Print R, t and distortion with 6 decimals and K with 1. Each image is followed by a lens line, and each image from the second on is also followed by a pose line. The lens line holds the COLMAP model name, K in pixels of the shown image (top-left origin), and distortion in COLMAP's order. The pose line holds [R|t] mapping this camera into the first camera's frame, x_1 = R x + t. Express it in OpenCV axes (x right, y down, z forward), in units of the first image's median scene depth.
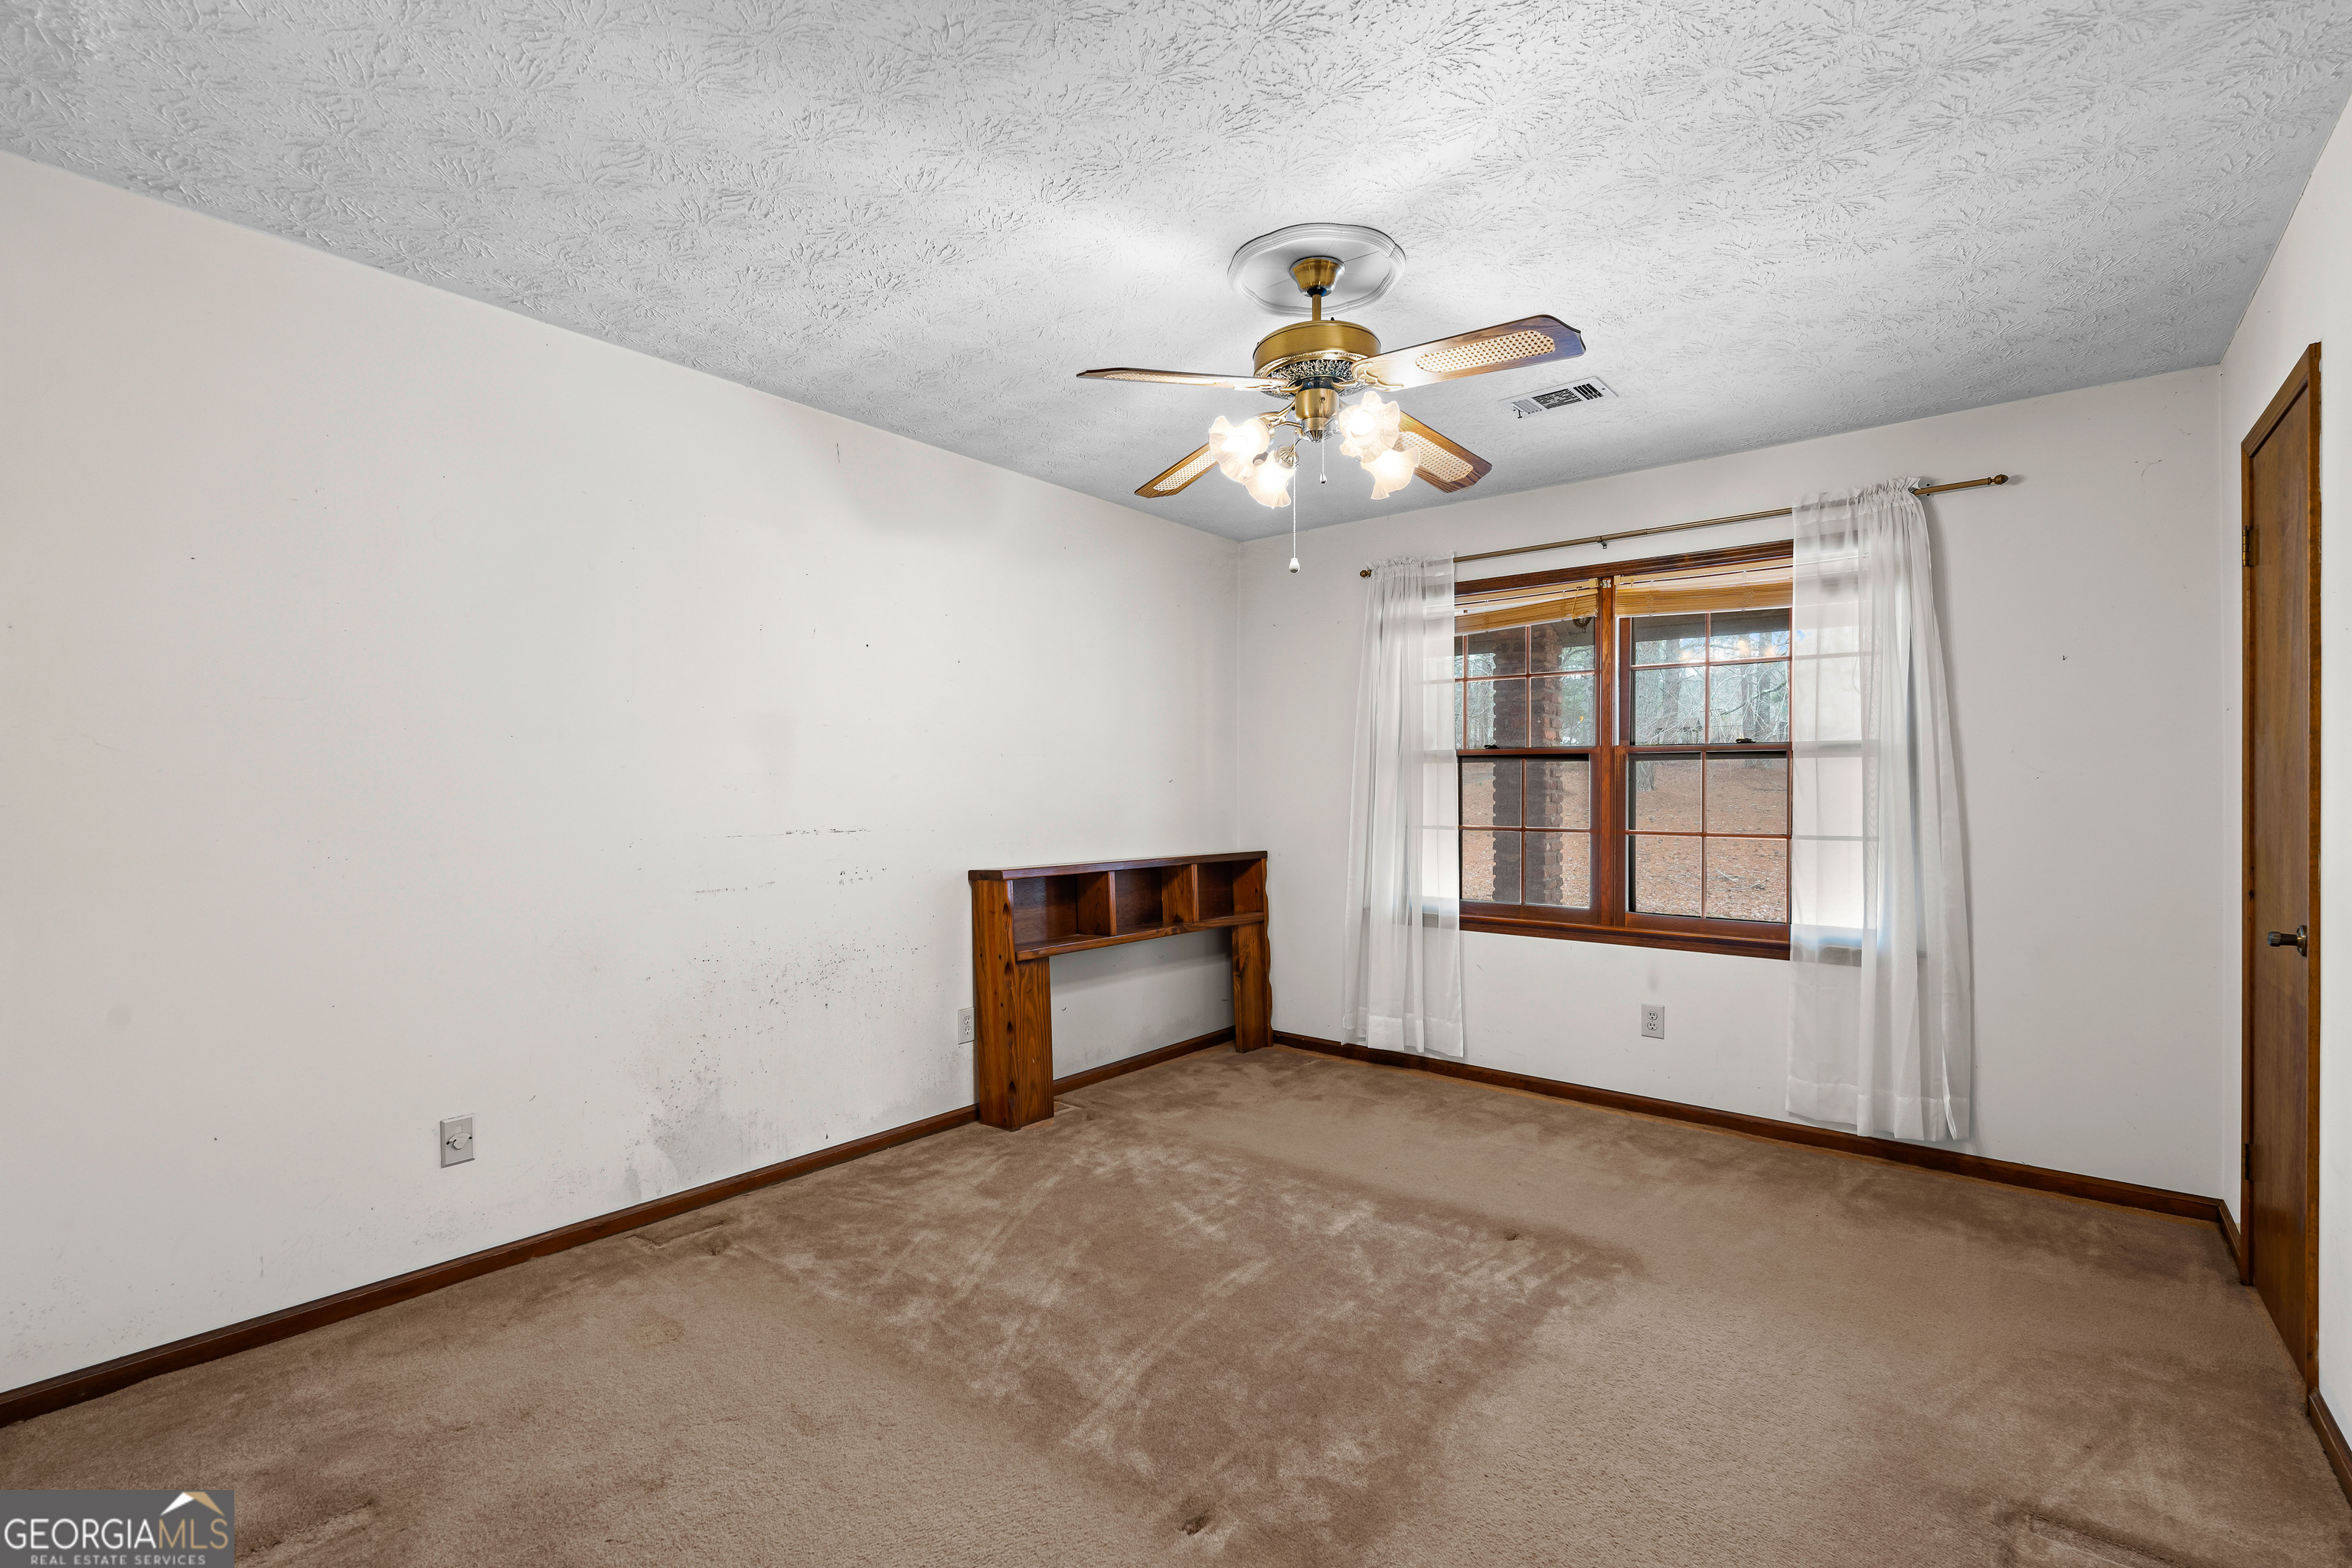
lens RADIAL K [[1047.2, 0, 1170.0], [0, 1047.2, 770.3], [0, 0, 1]] dist [-0.003557, 0.000673]
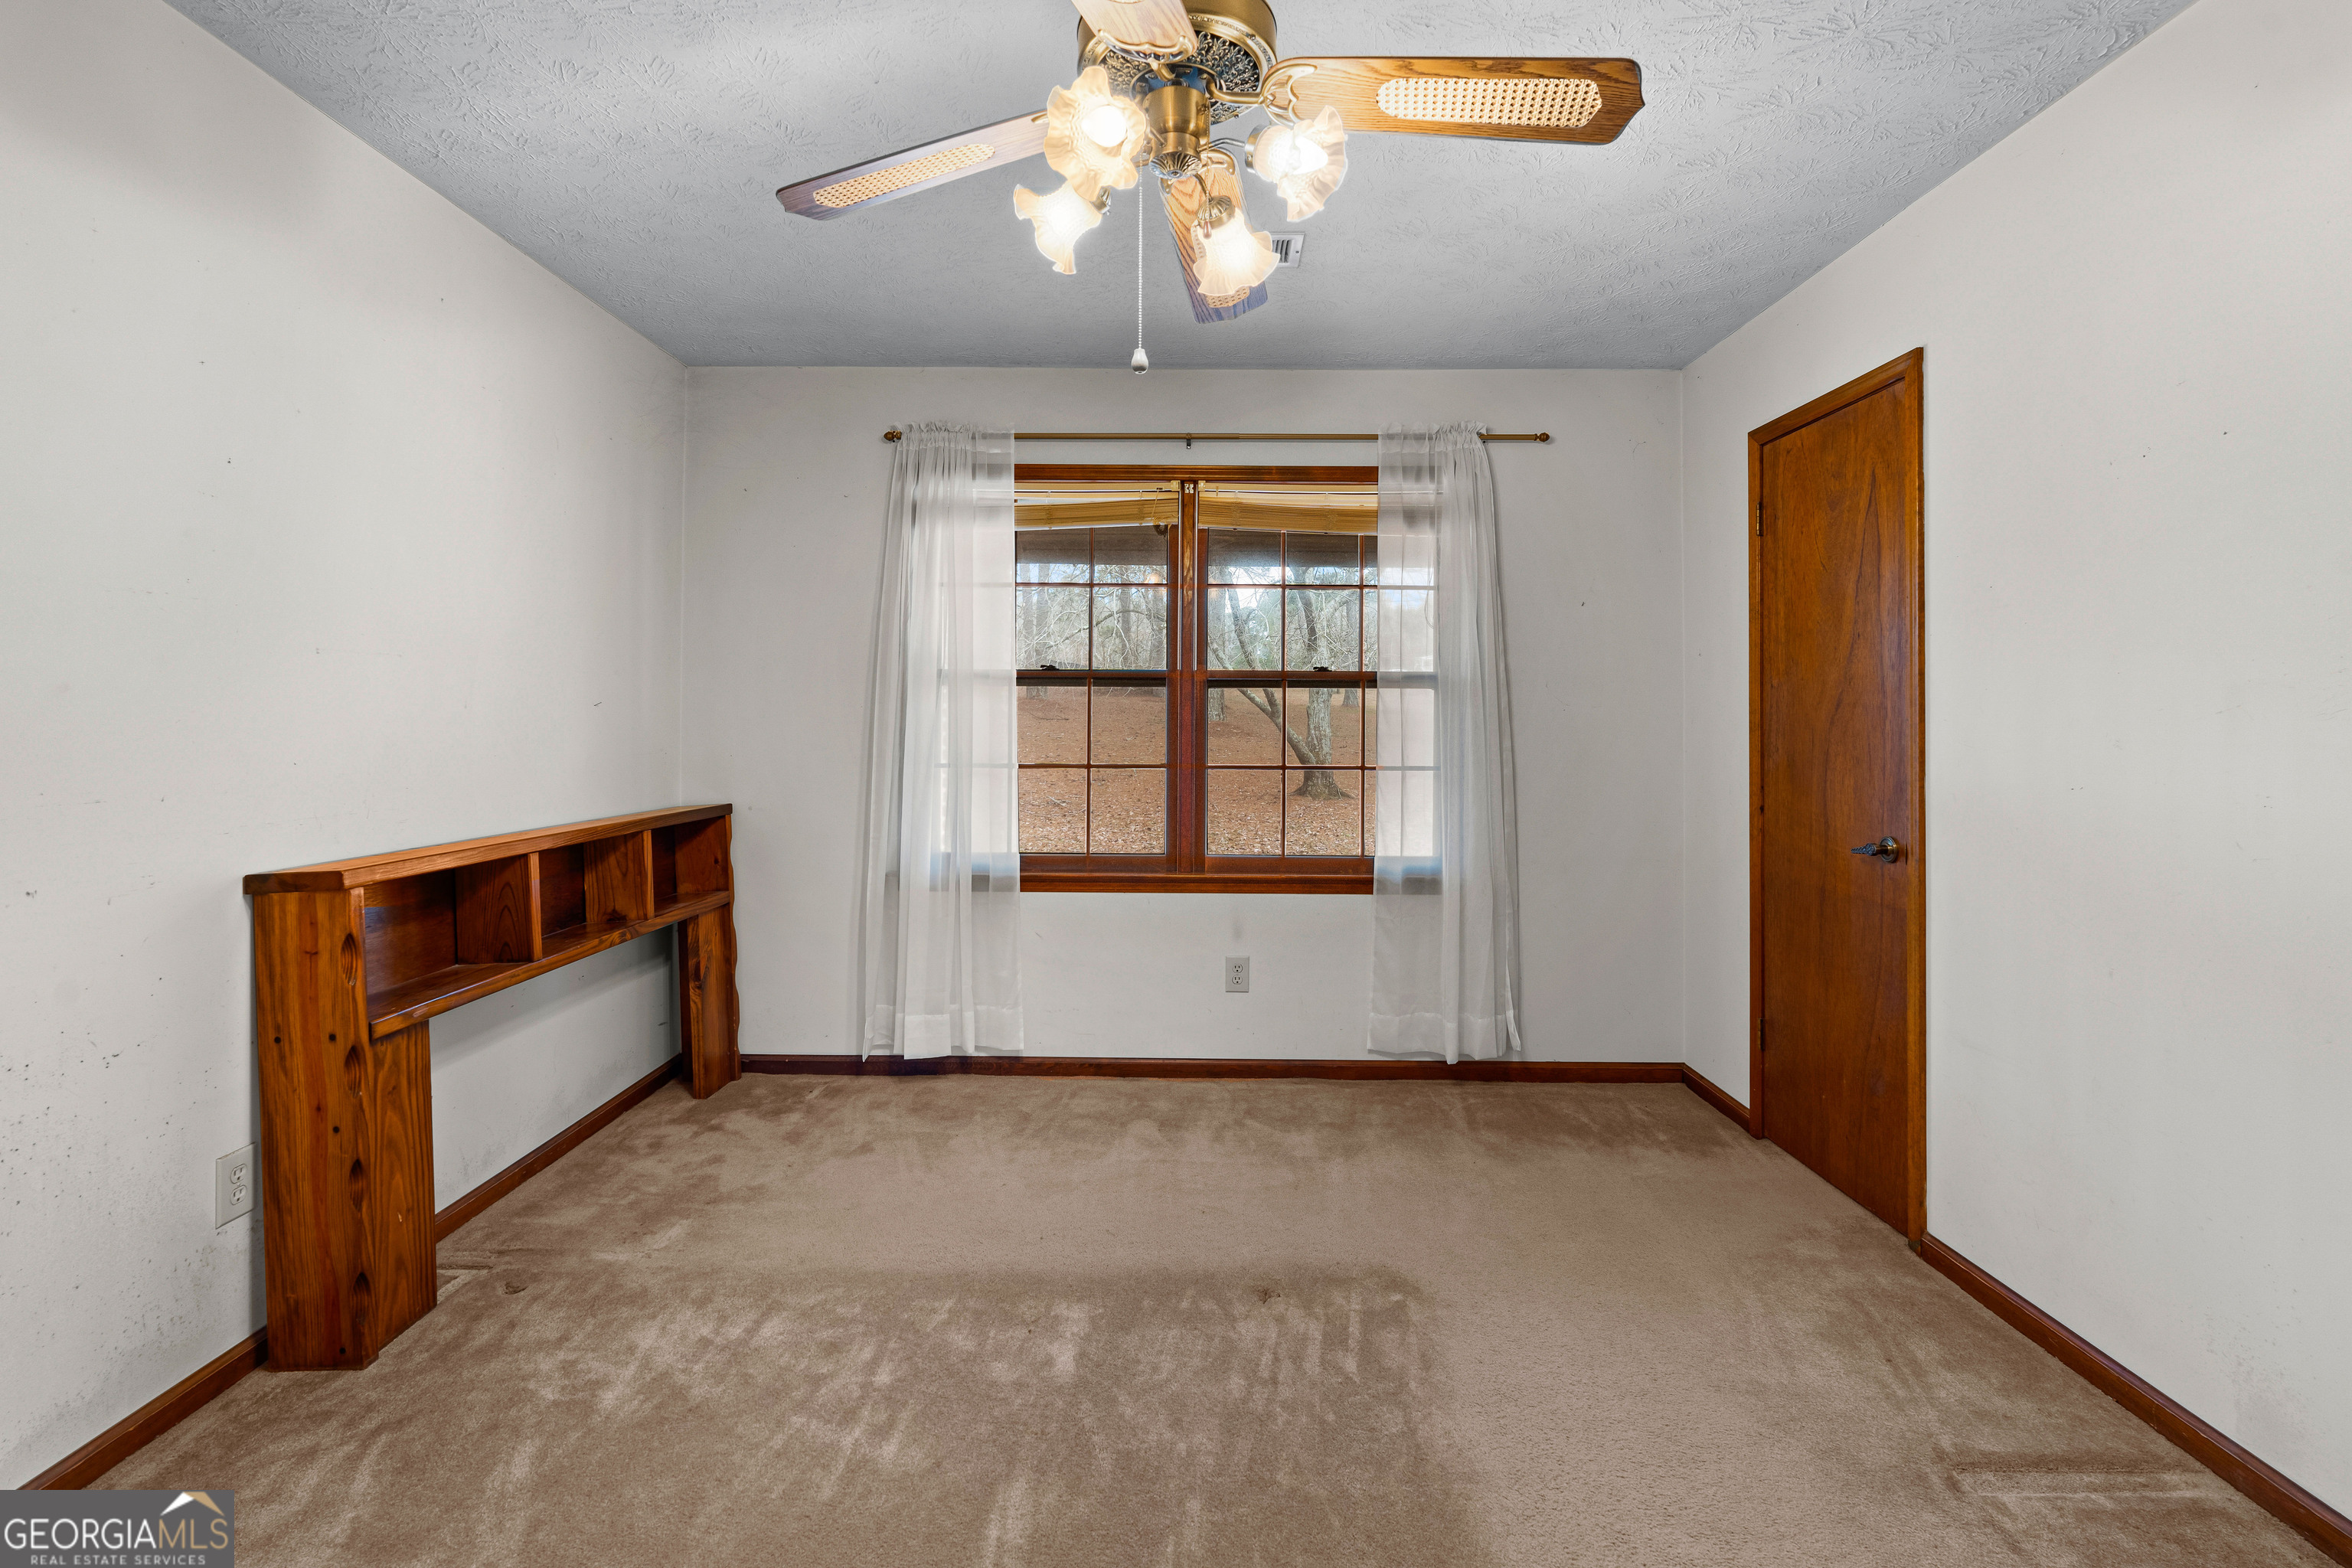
lens RADIAL K [[1067.3, 0, 1180.4], [0, 1067.3, 693.0], [0, 0, 1]] dist [-0.001847, -0.000383]
pose [[0.775251, 0.018179, 0.631391, -0.169626], [-0.014933, 0.999834, -0.010451, 0.005837], [-0.631476, -0.001326, 0.775394, 0.316147]]
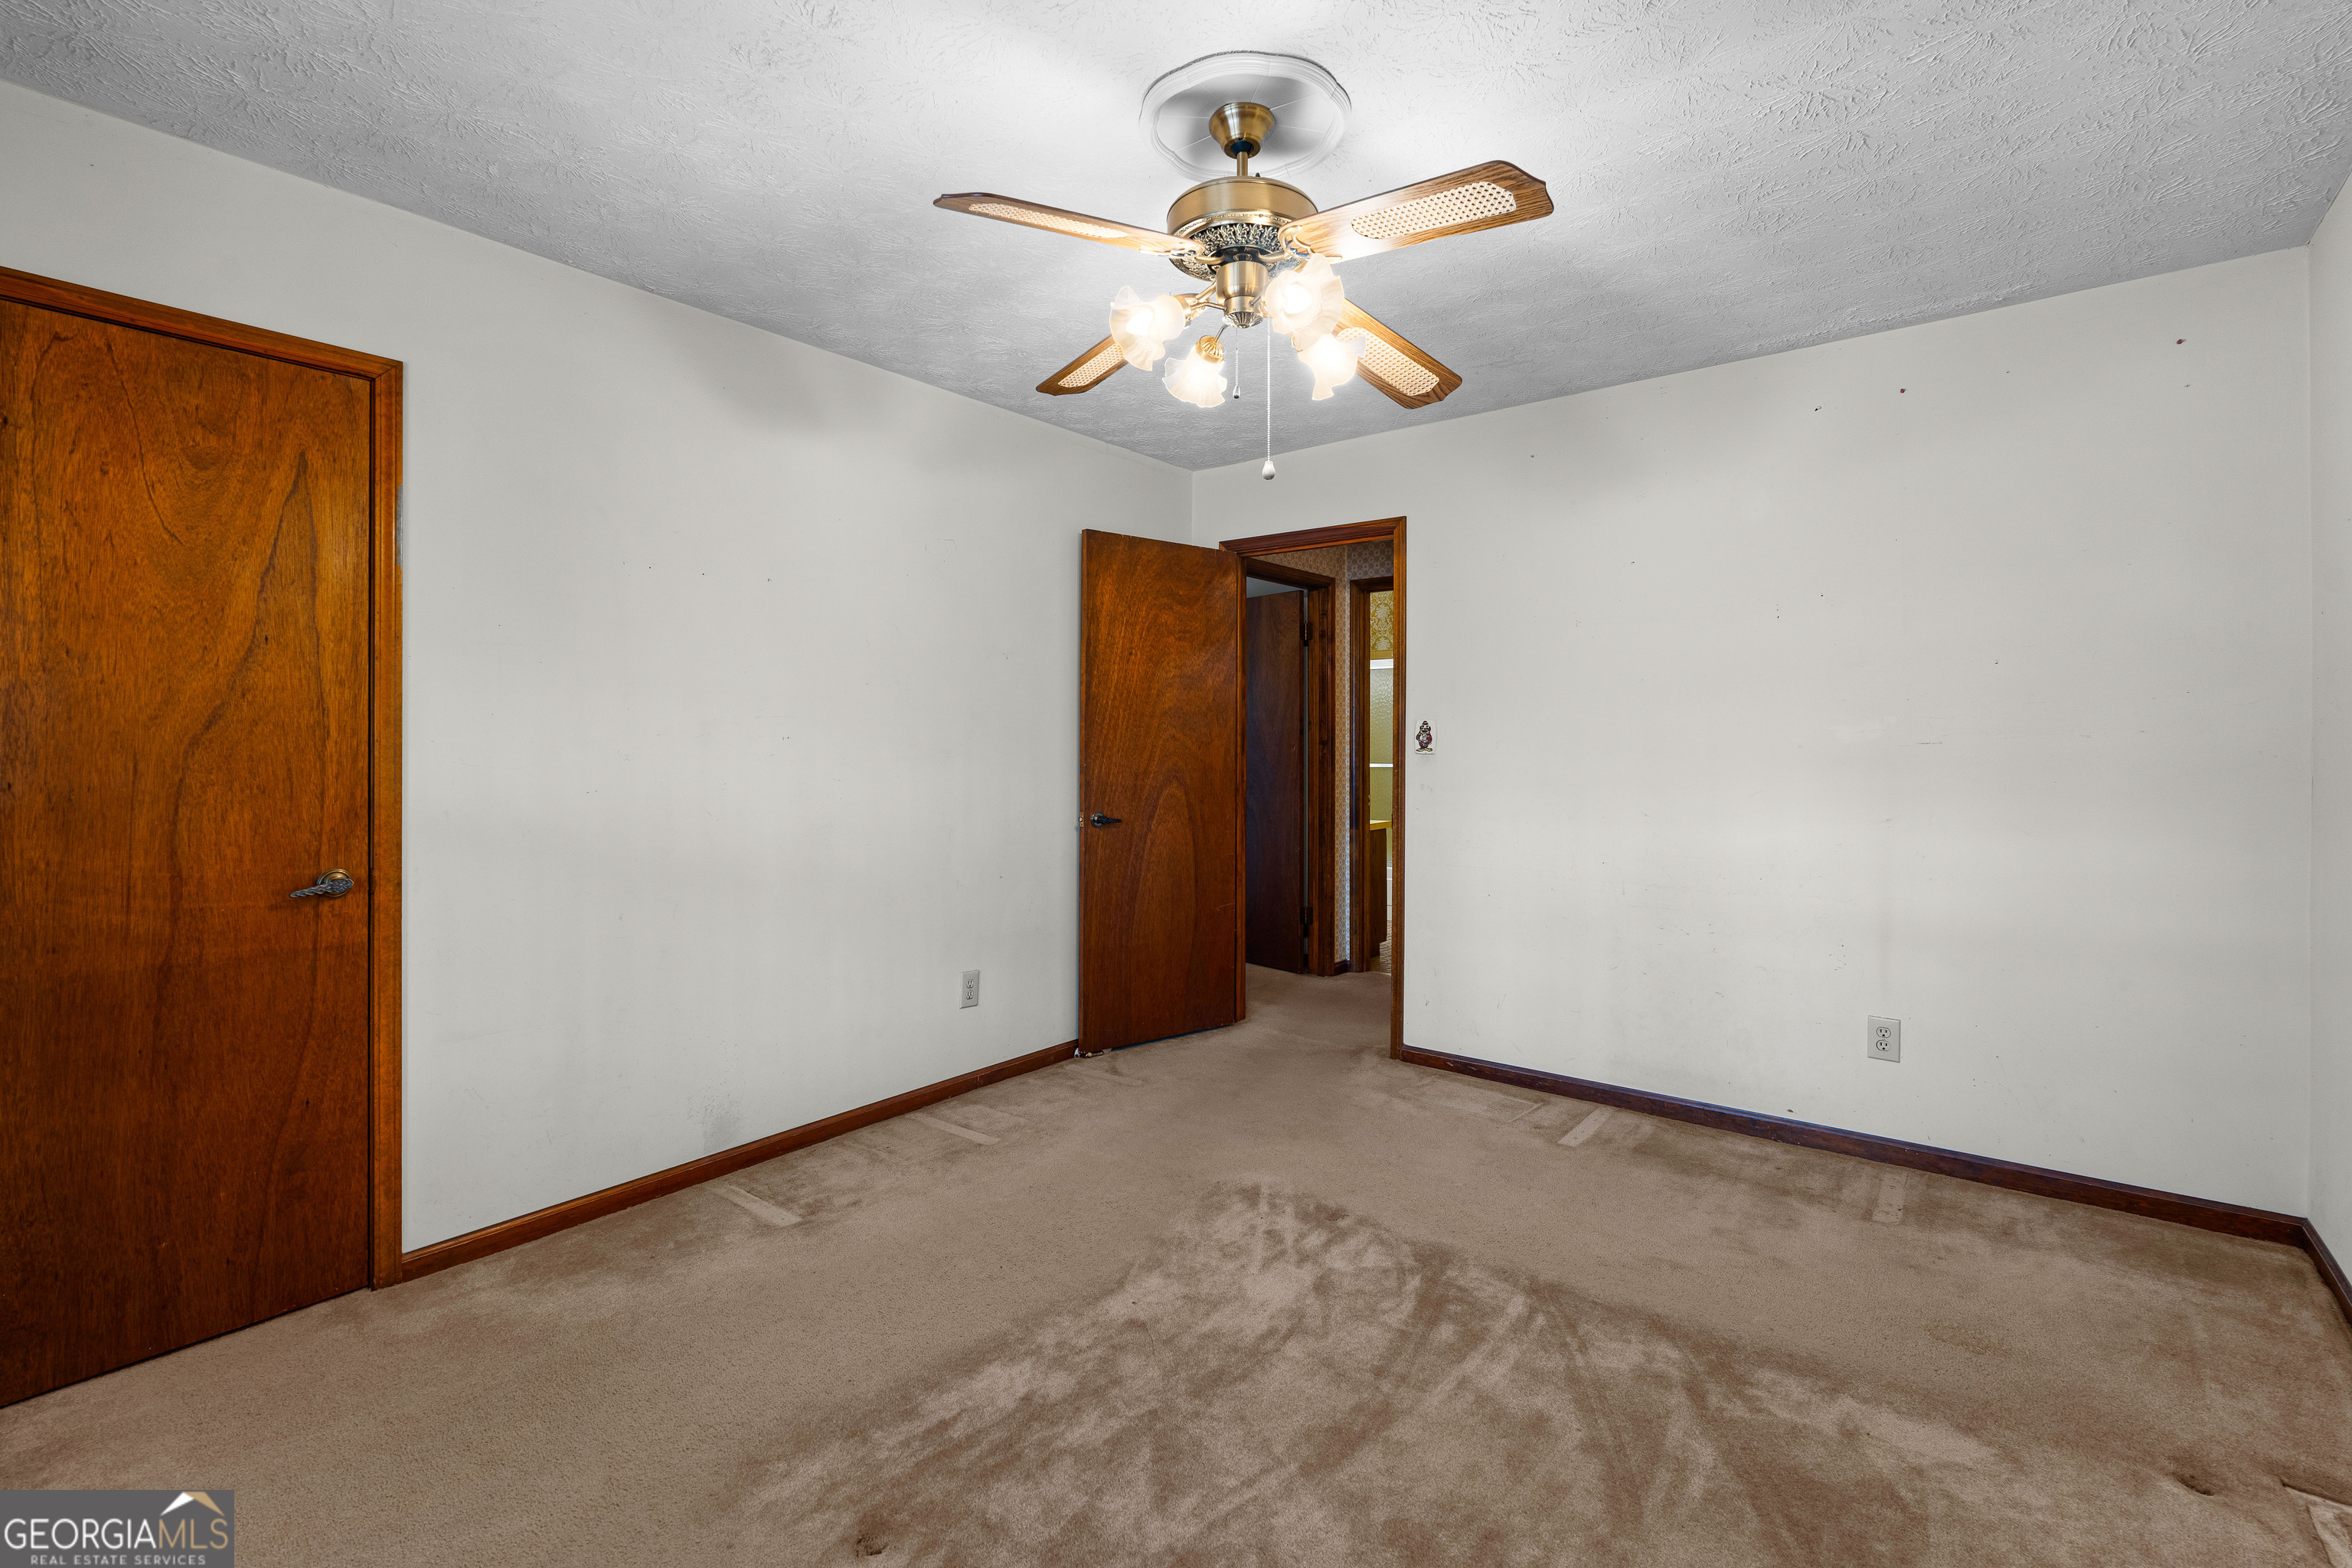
lens RADIAL K [[1047.2, 0, 1170.0], [0, 1047.2, 770.3], [0, 0, 1]] dist [-0.003557, 0.000673]
pose [[-0.999842, 0.010652, -0.014246, 0.134676], [0.010602, 0.999937, 0.003596, 0.029185], [0.014284, 0.003444, -0.999892, 1.163149]]
